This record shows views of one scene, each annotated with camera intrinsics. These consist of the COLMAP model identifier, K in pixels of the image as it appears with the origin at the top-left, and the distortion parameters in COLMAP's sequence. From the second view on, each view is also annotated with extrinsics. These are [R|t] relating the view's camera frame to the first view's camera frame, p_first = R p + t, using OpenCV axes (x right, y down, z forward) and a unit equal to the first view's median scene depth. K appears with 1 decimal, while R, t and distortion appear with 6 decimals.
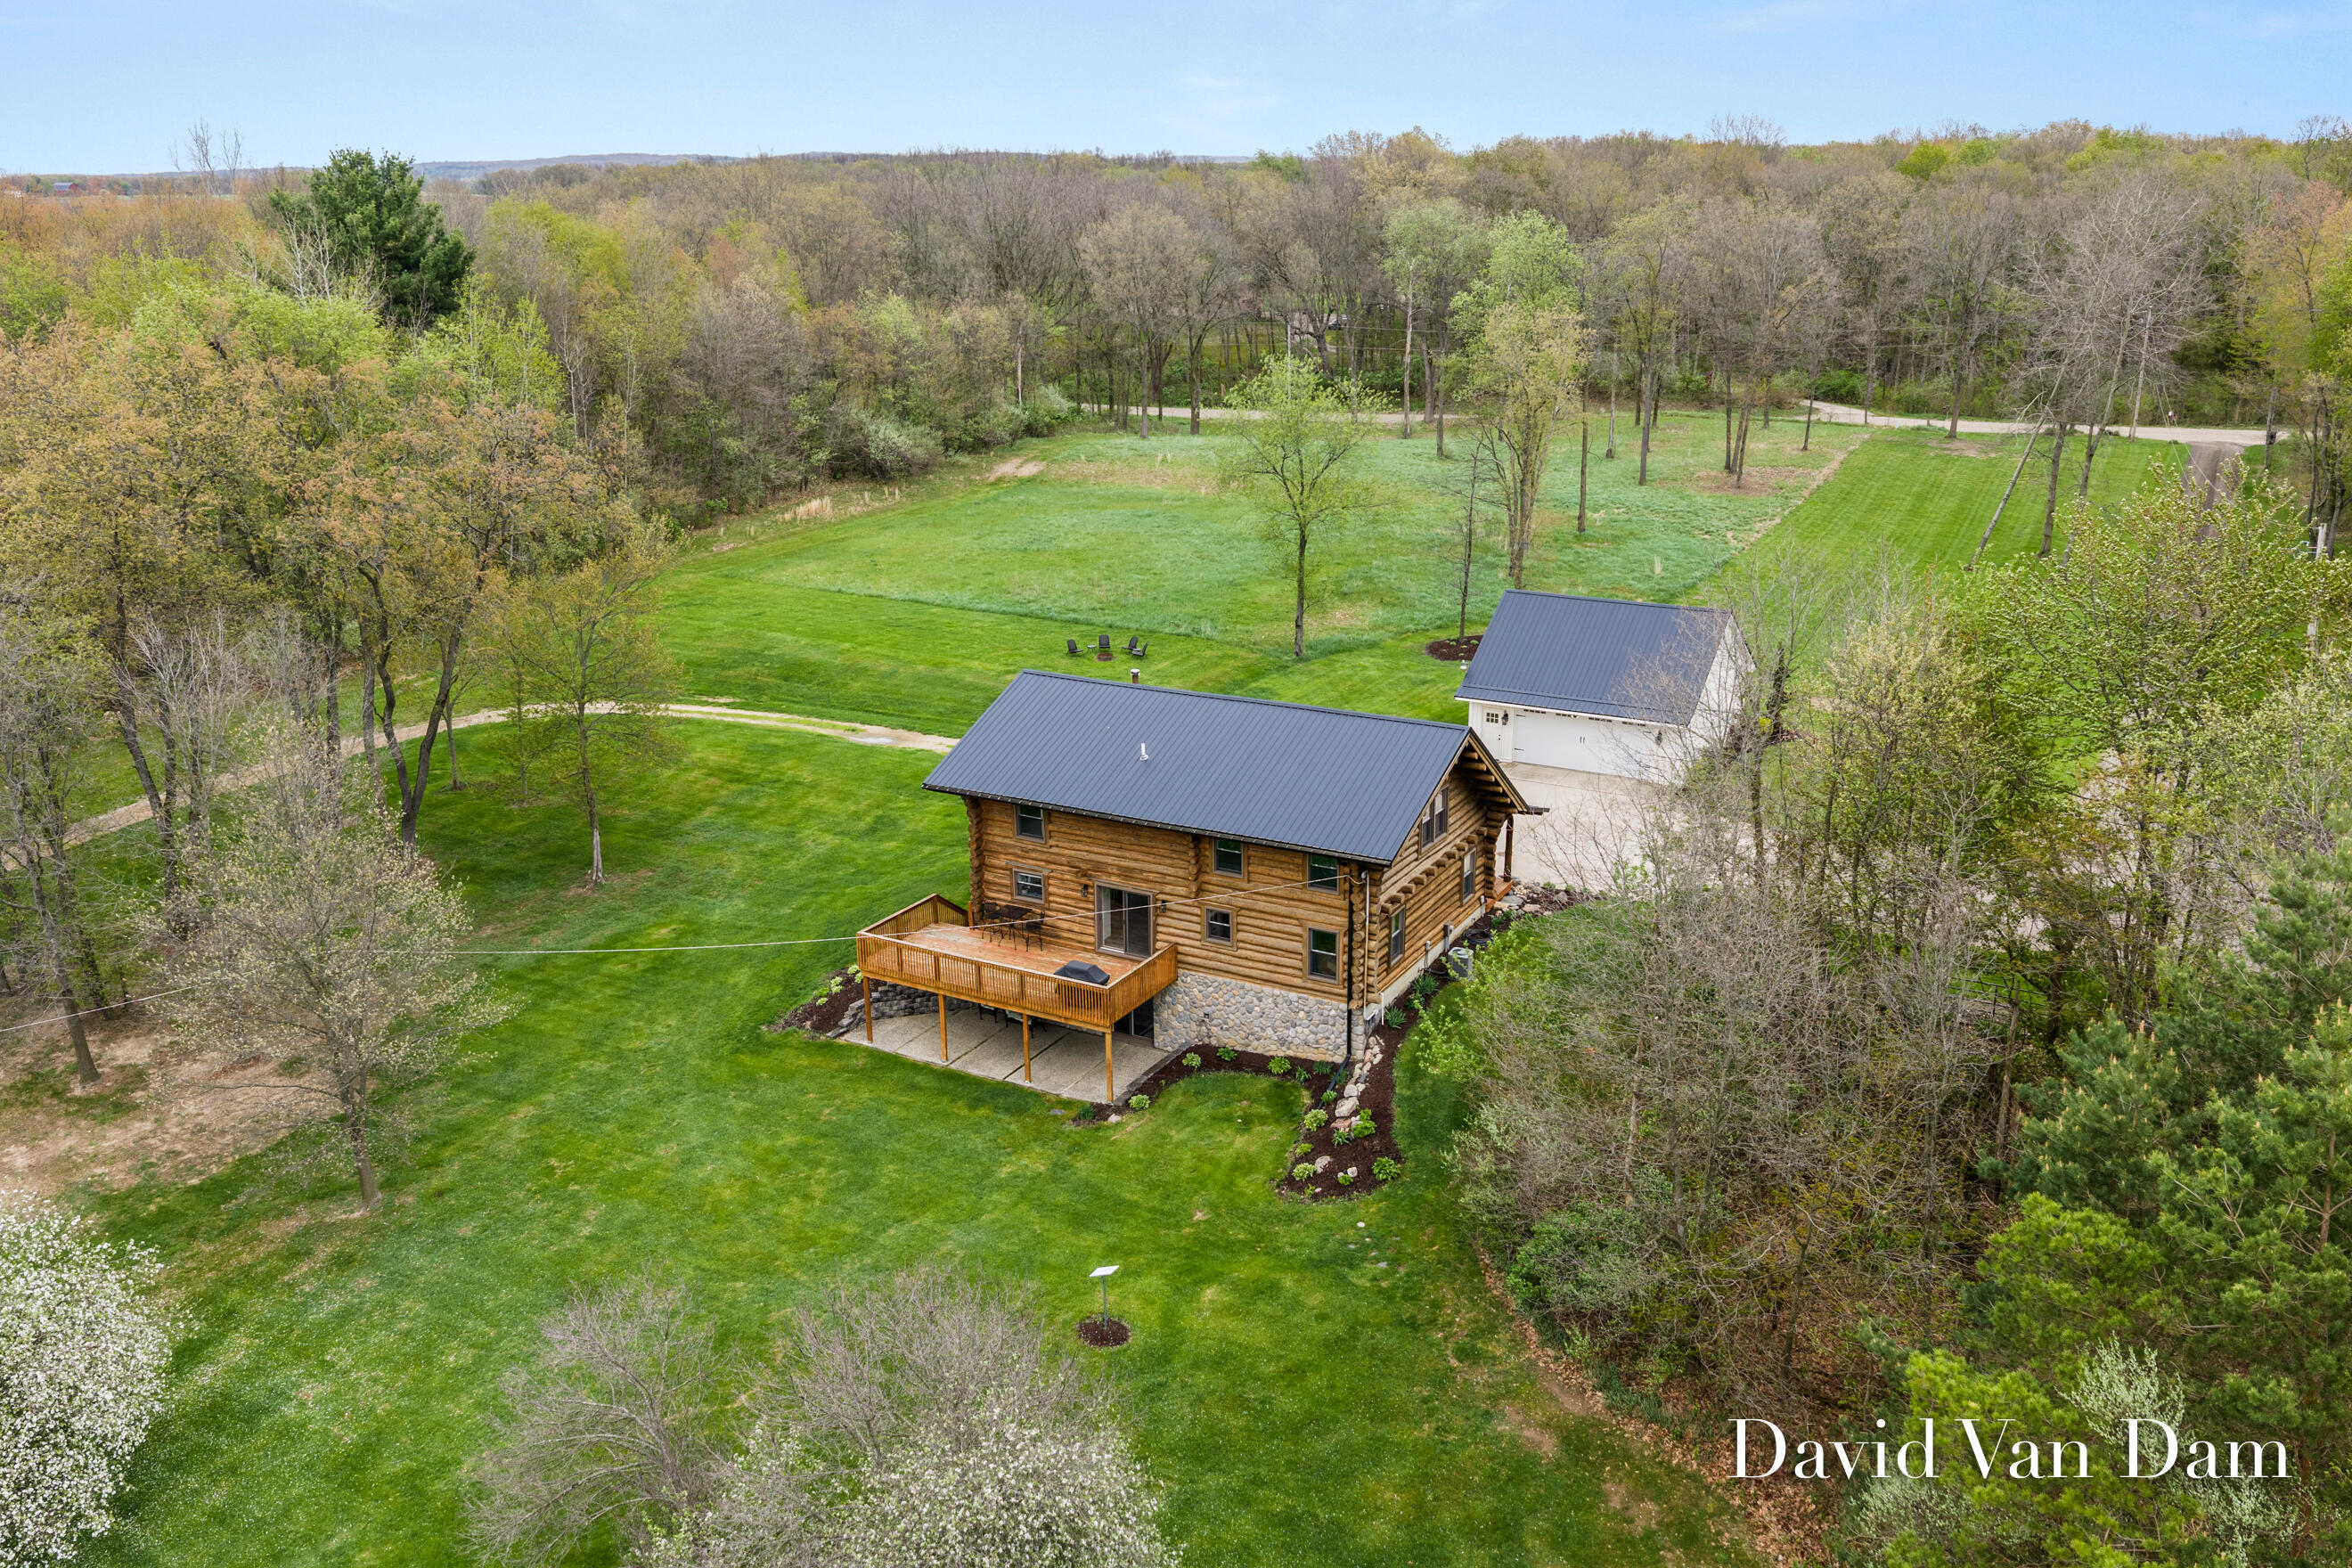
lens RADIAL K [[1925.2, 0, 1176.0], [0, 1925.2, 784.0], [0, 0, 1]] dist [0.004347, -0.003687]
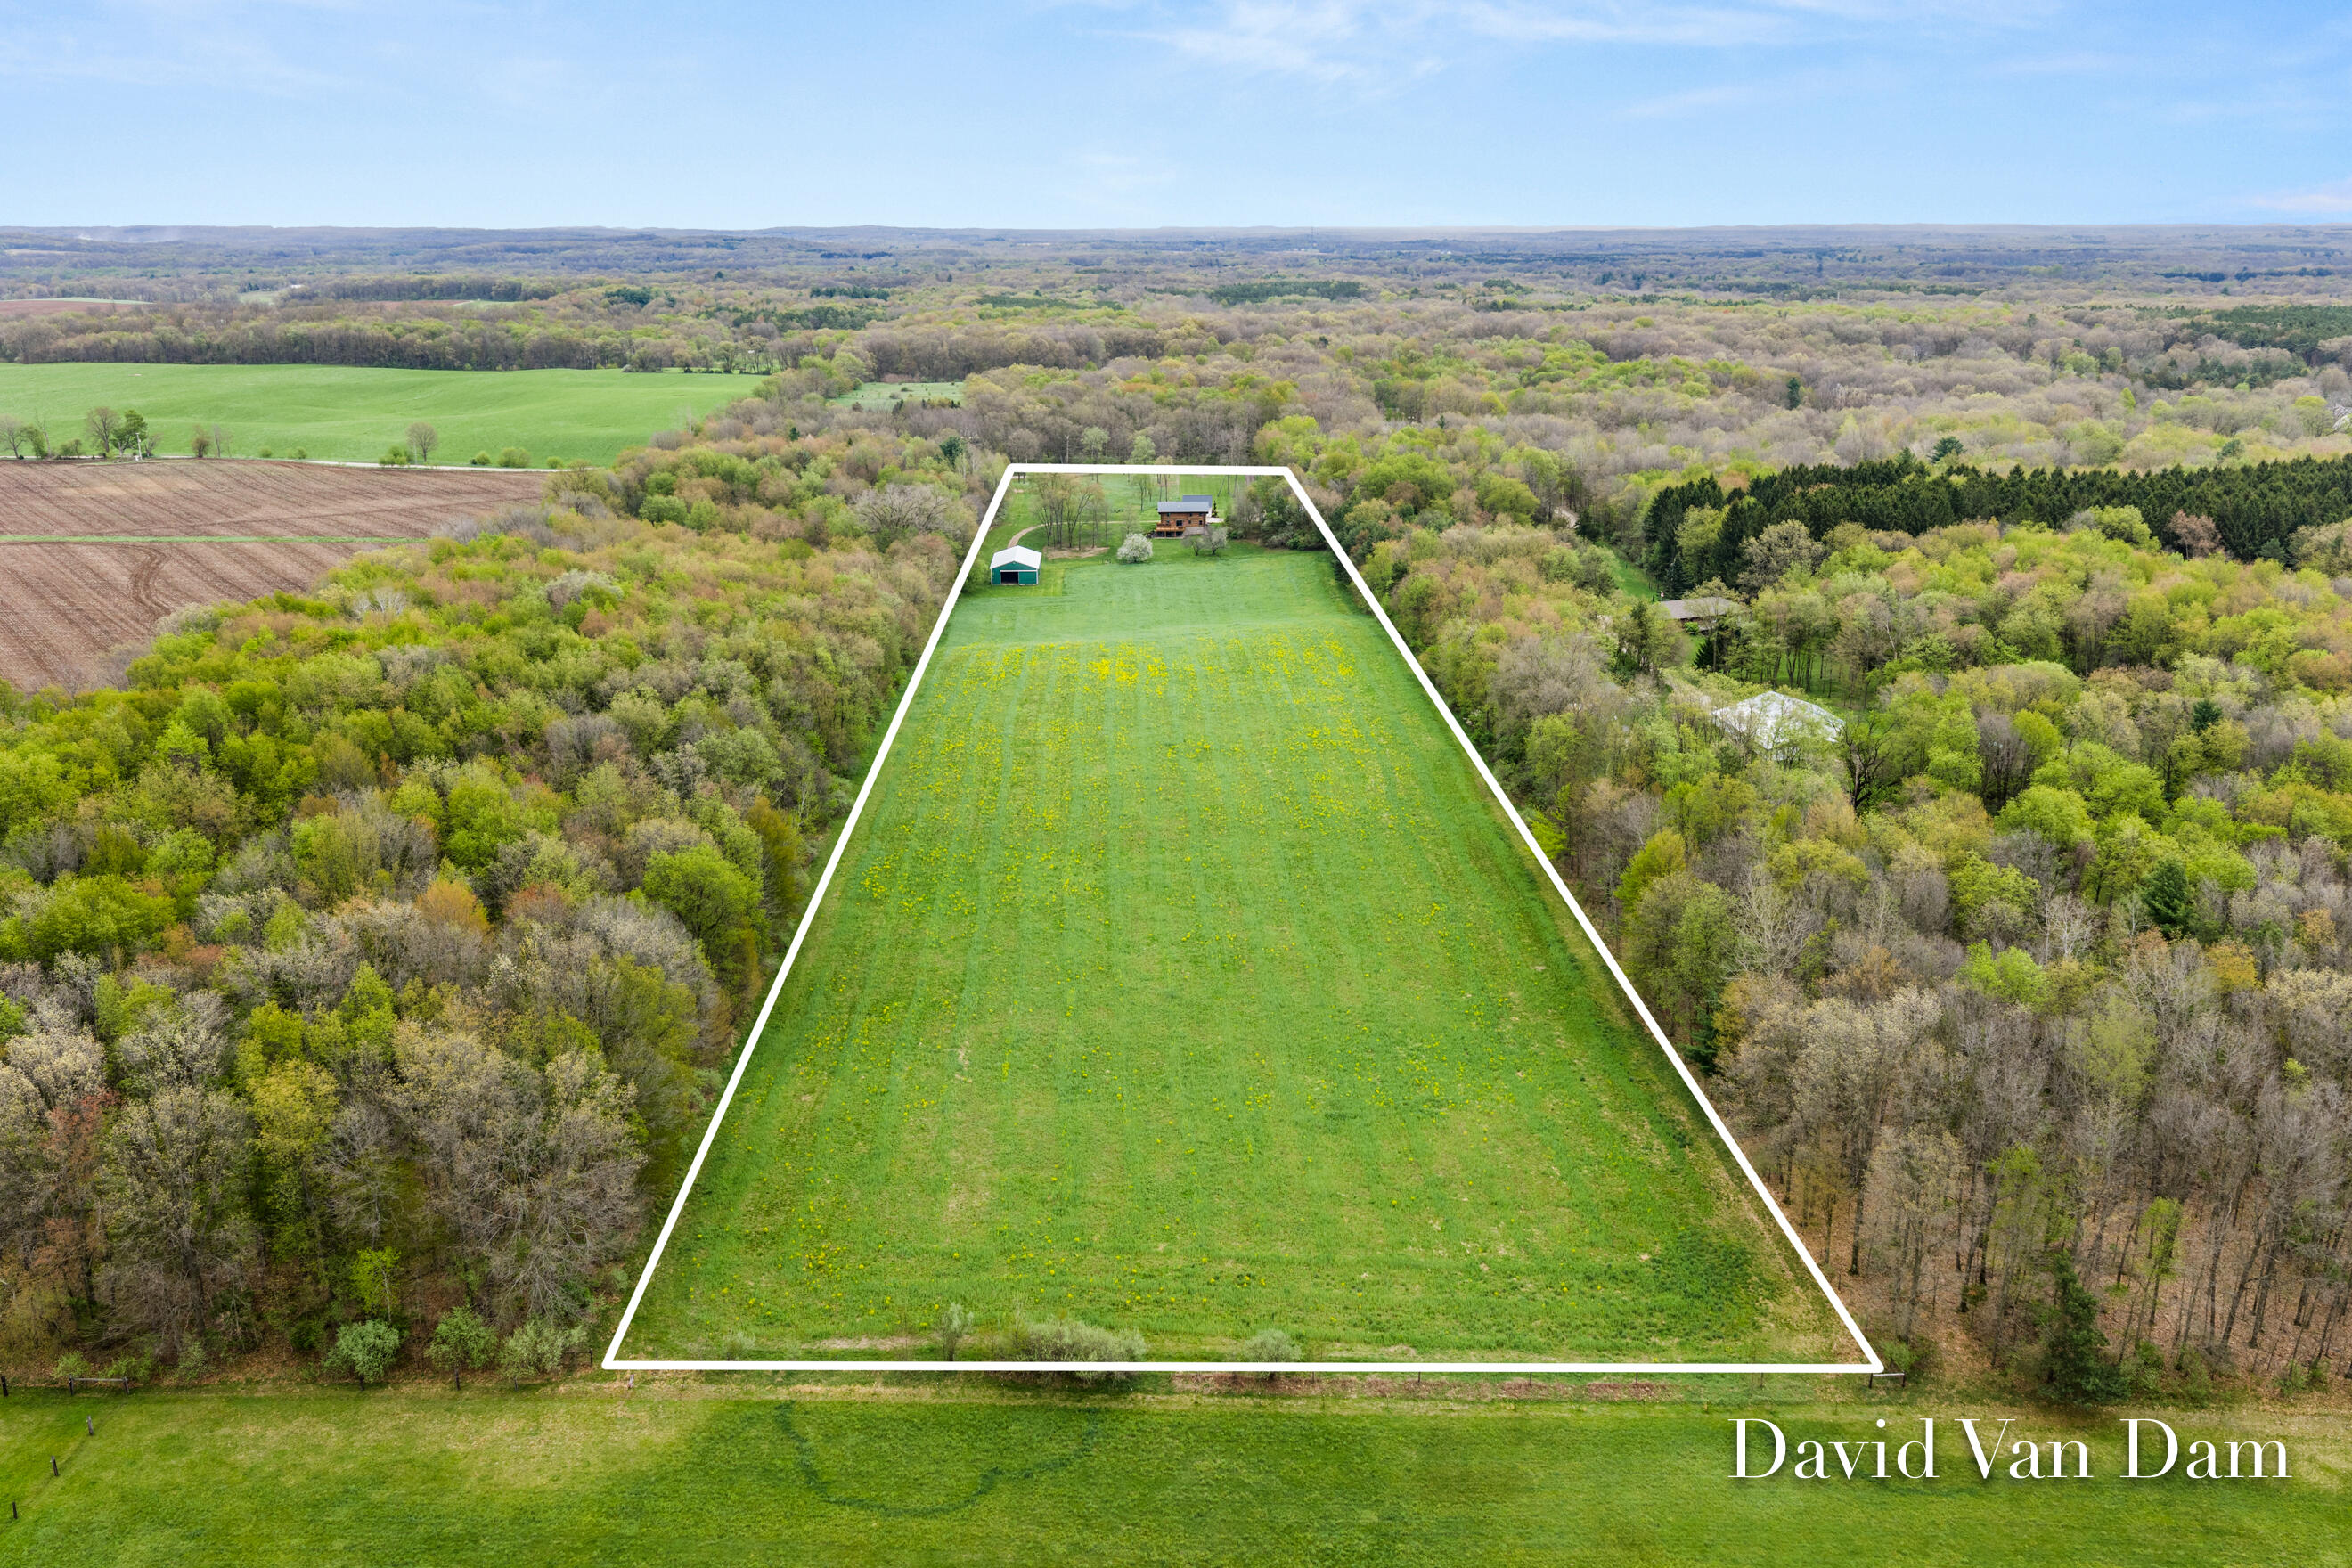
lens RADIAL K [[1959.2, 0, 1176.0], [0, 1959.2, 784.0], [0, 0, 1]] dist [0.003801, -0.001871]
pose [[0.881456, -0.126292, 0.455067, -5.026460], [0.139920, 0.990156, 0.003770, 1.420943], [-0.451063, 0.060349, 0.890449, -8.292687]]
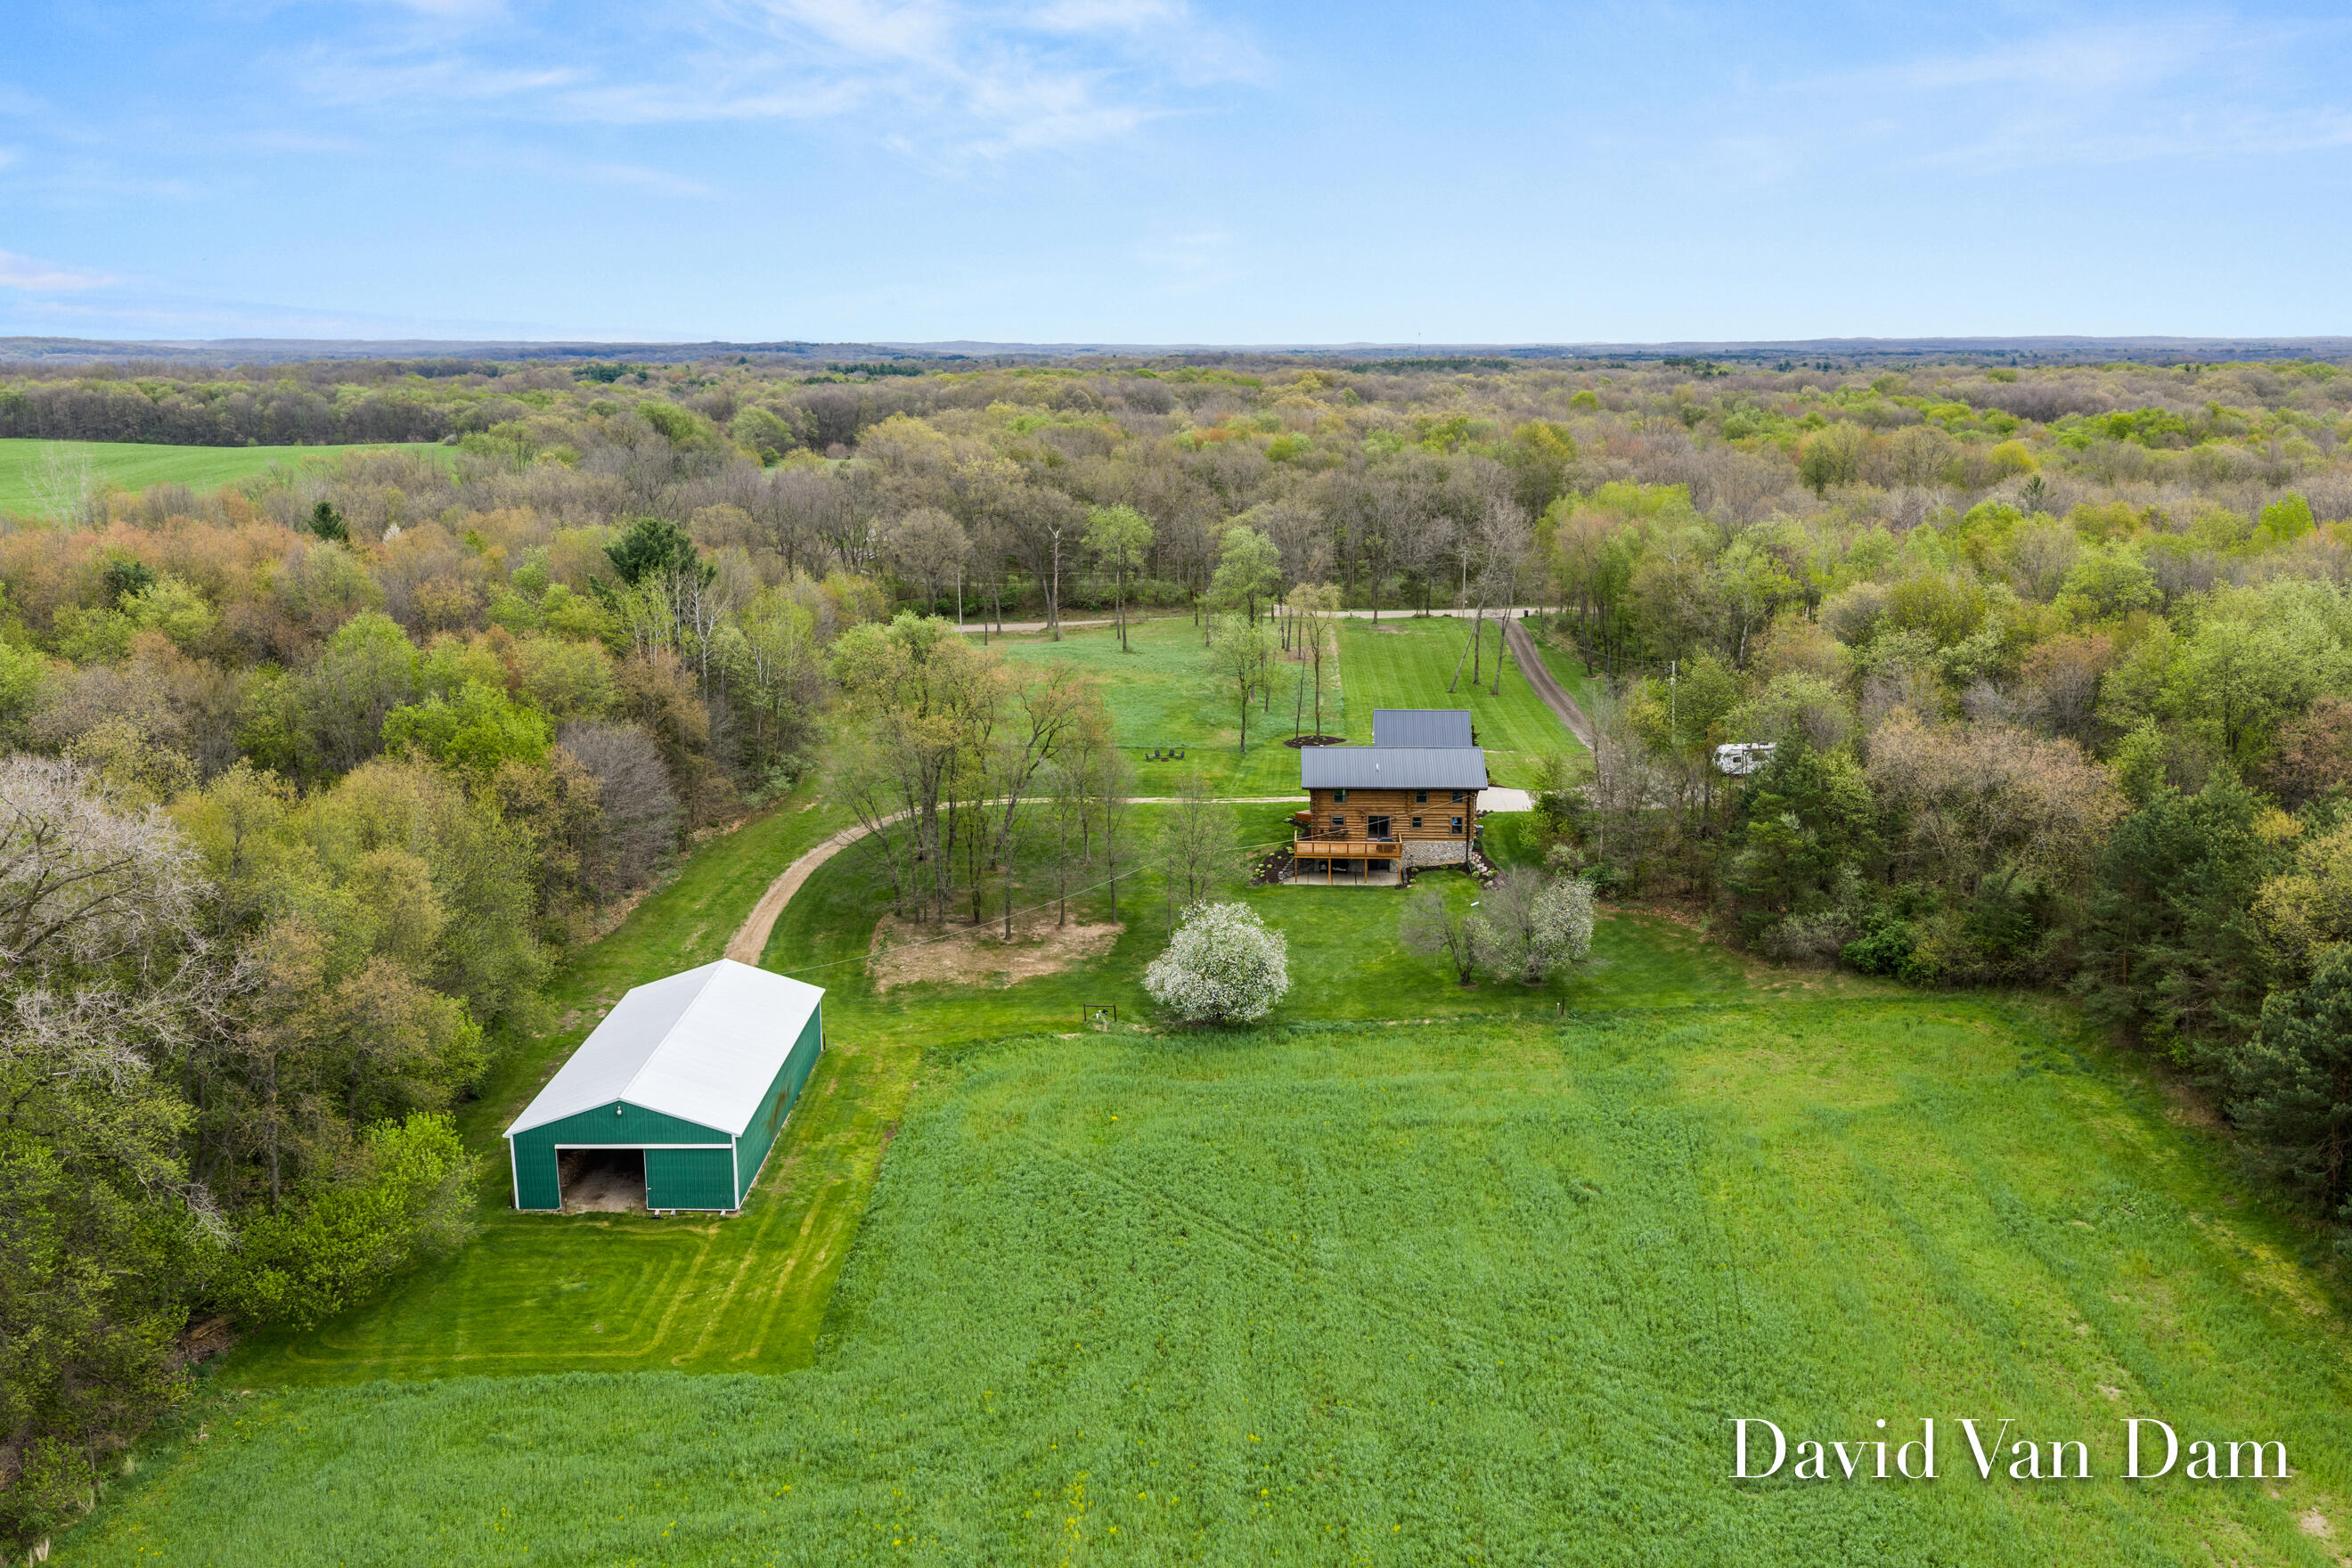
lens RADIAL K [[1959.2, 0, 1176.0], [0, 1959.2, 784.0], [0, 0, 1]] dist [0.003801, -0.001871]
pose [[0.902410, -0.090776, 0.421208, -1.525027], [0.127901, 0.989929, -0.060678, 0.147624], [-0.411458, 0.108629, 0.904932, -1.507685]]
